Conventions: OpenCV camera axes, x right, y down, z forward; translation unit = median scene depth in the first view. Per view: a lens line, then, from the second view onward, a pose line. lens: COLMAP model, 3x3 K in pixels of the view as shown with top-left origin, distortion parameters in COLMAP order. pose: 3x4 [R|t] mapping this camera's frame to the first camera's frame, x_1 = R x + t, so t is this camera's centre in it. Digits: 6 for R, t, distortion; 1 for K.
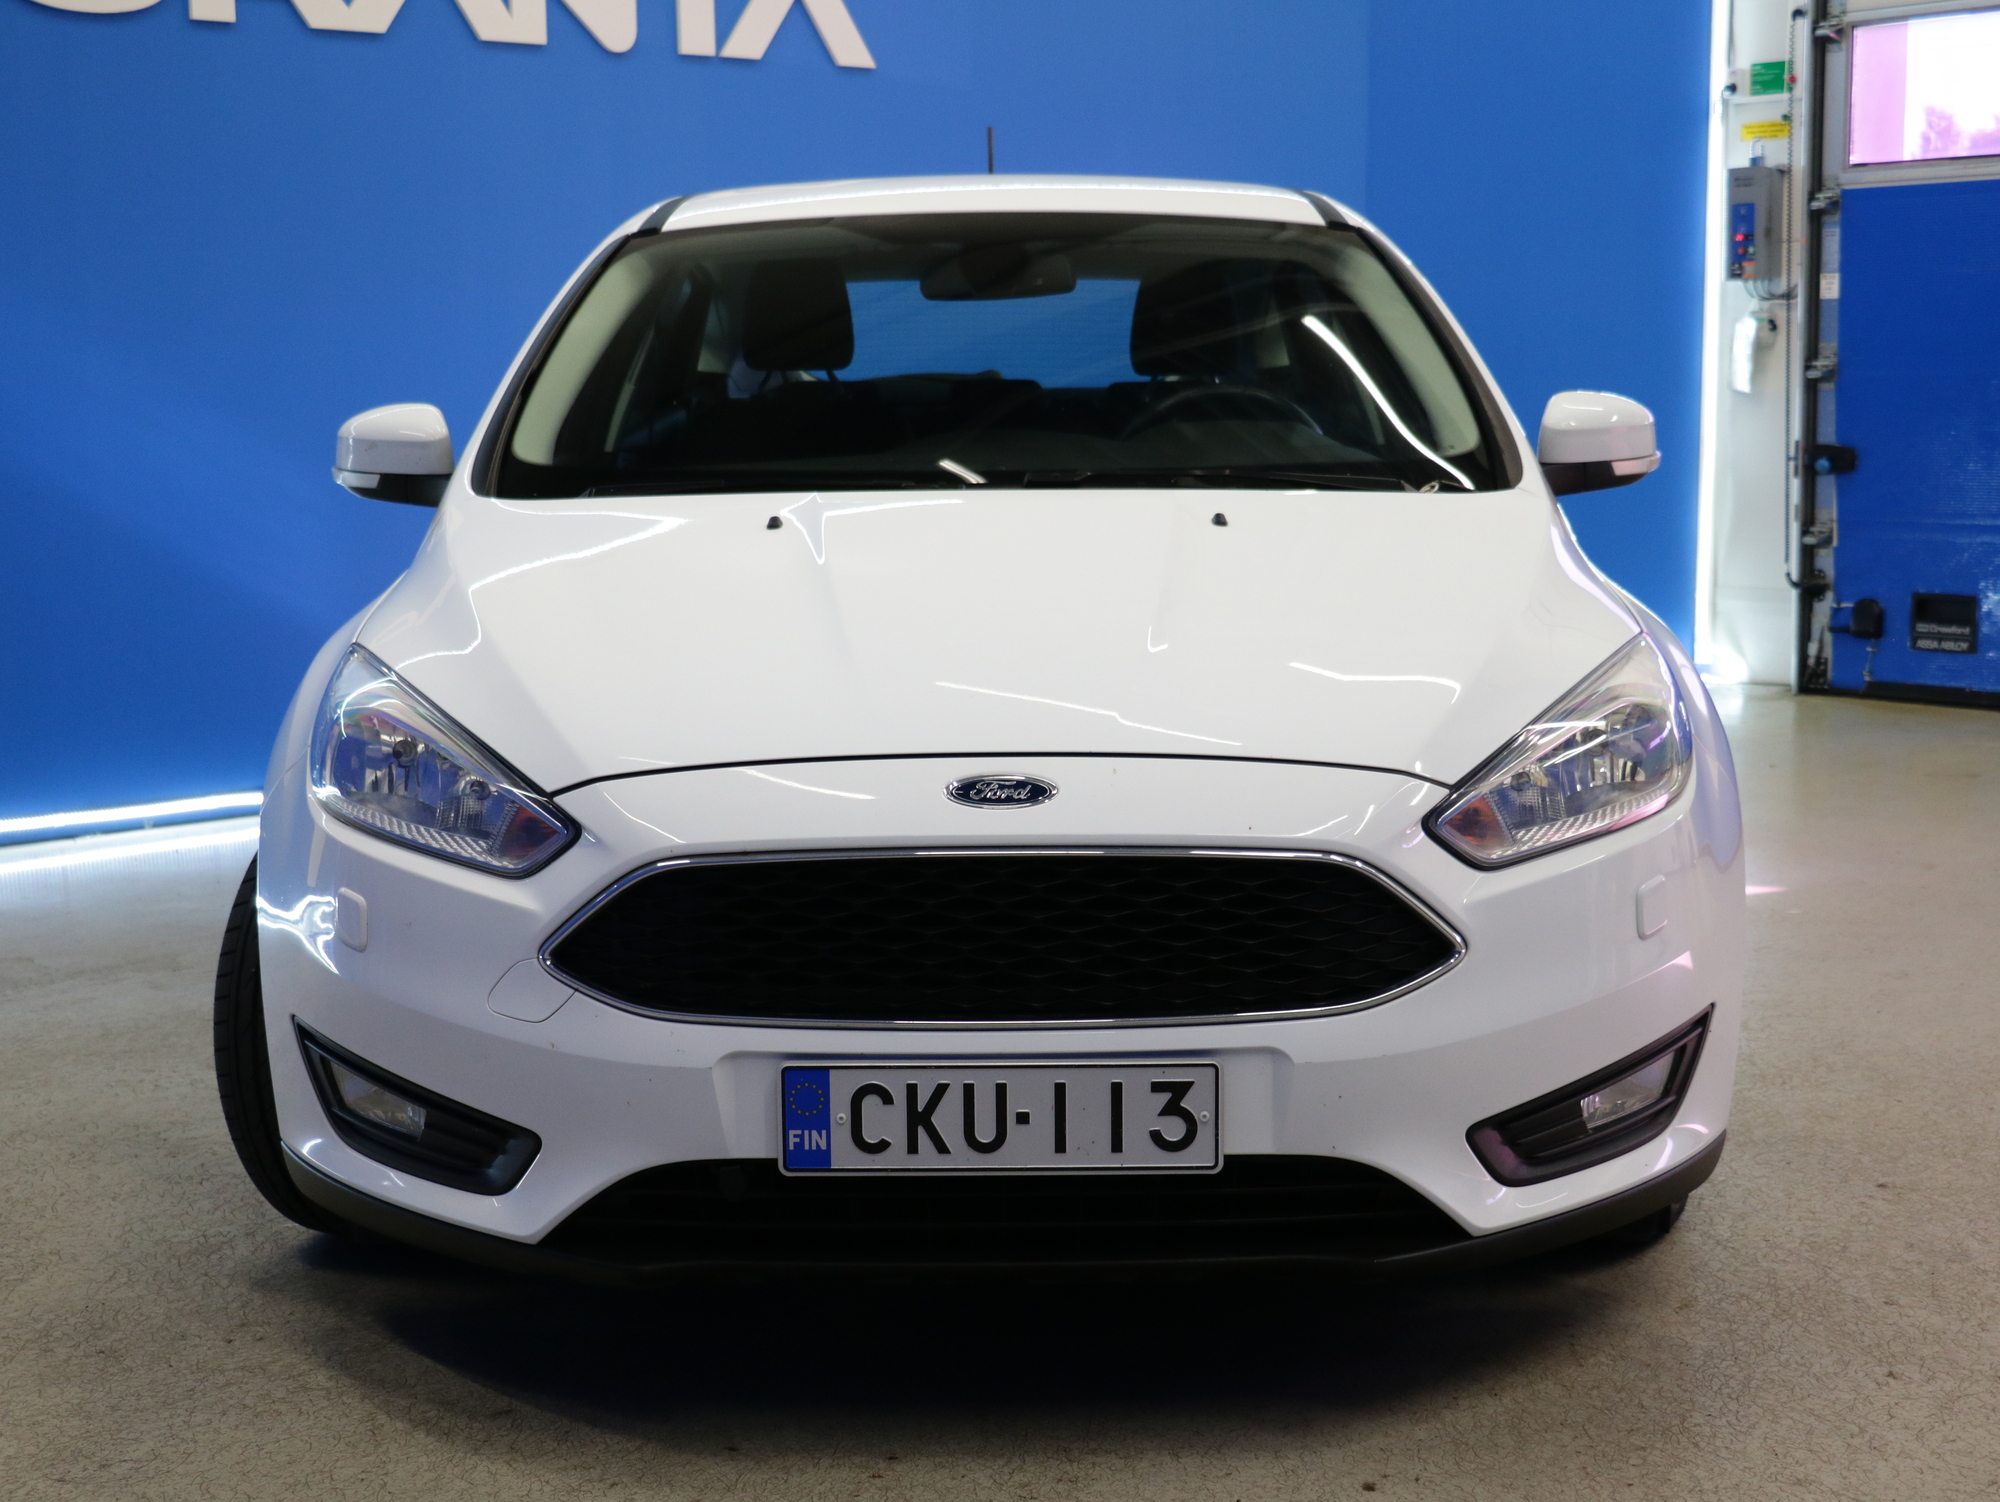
lens RADIAL K [[2733.3, 0, 1000.0], [0, 2733.3, 751.0], [0, 0, 1]] dist [-0.011988, 0.032626]
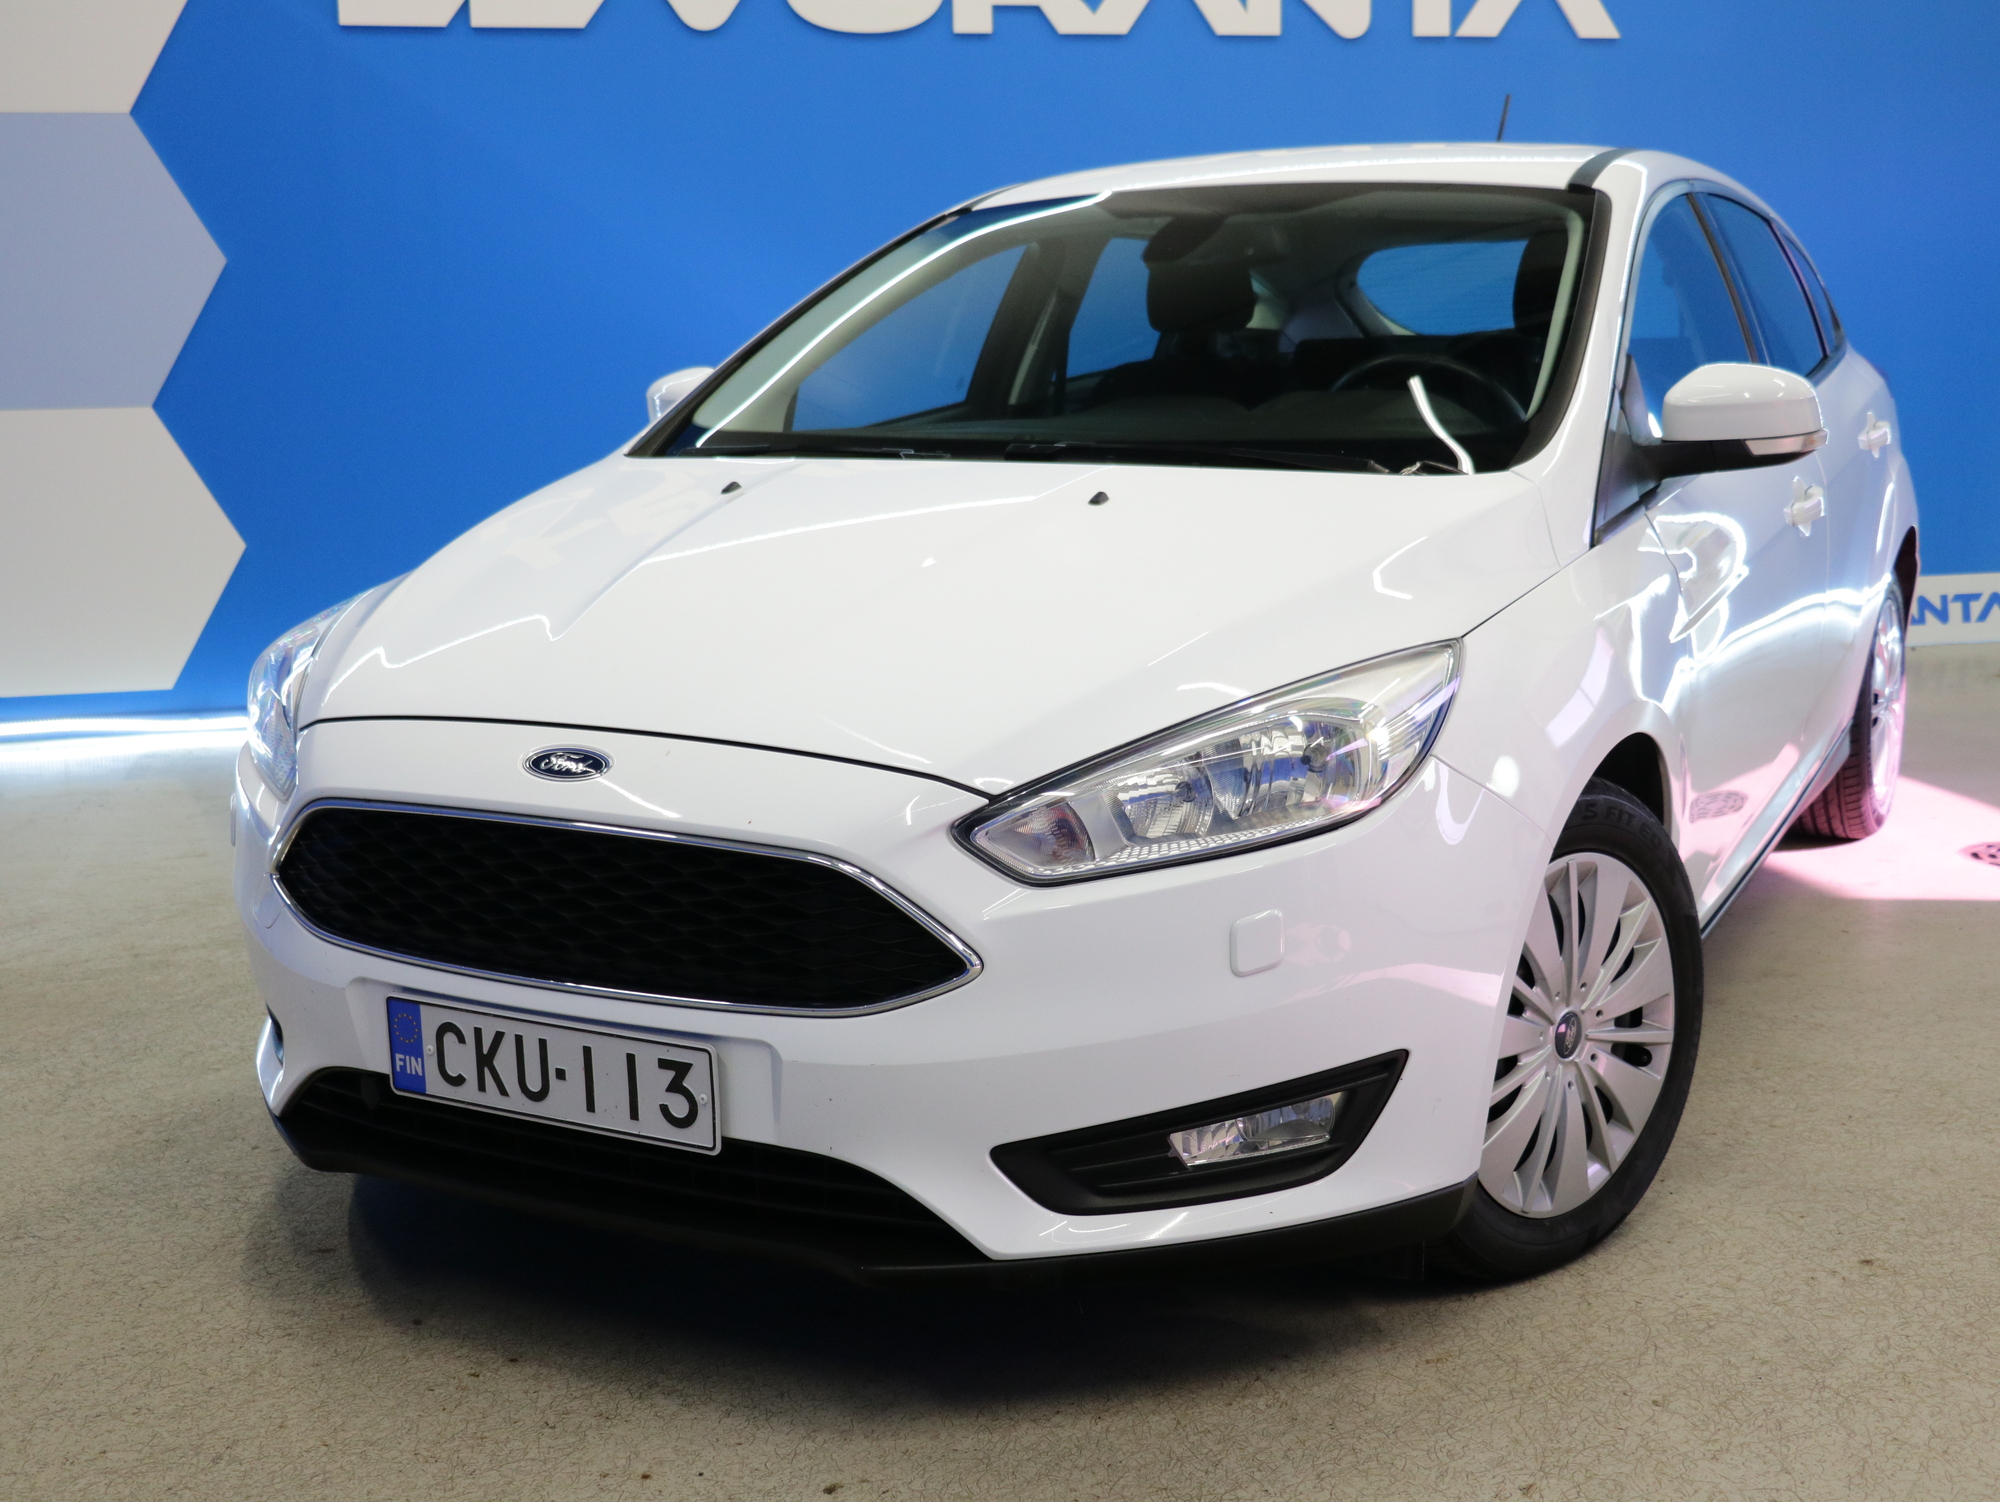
lens RADIAL K [[2256.3, 0, 1000.0], [0, 2256.3, 751.0], [0, 0, 1]] dist [-0.015345, 0.009630]
pose [[0.891131, 0.082265, -0.446227, 0.525884], [-0.057449, 0.995969, 0.068885, -0.058338], [0.450095, -0.035751, 0.892265, 0.296981]]
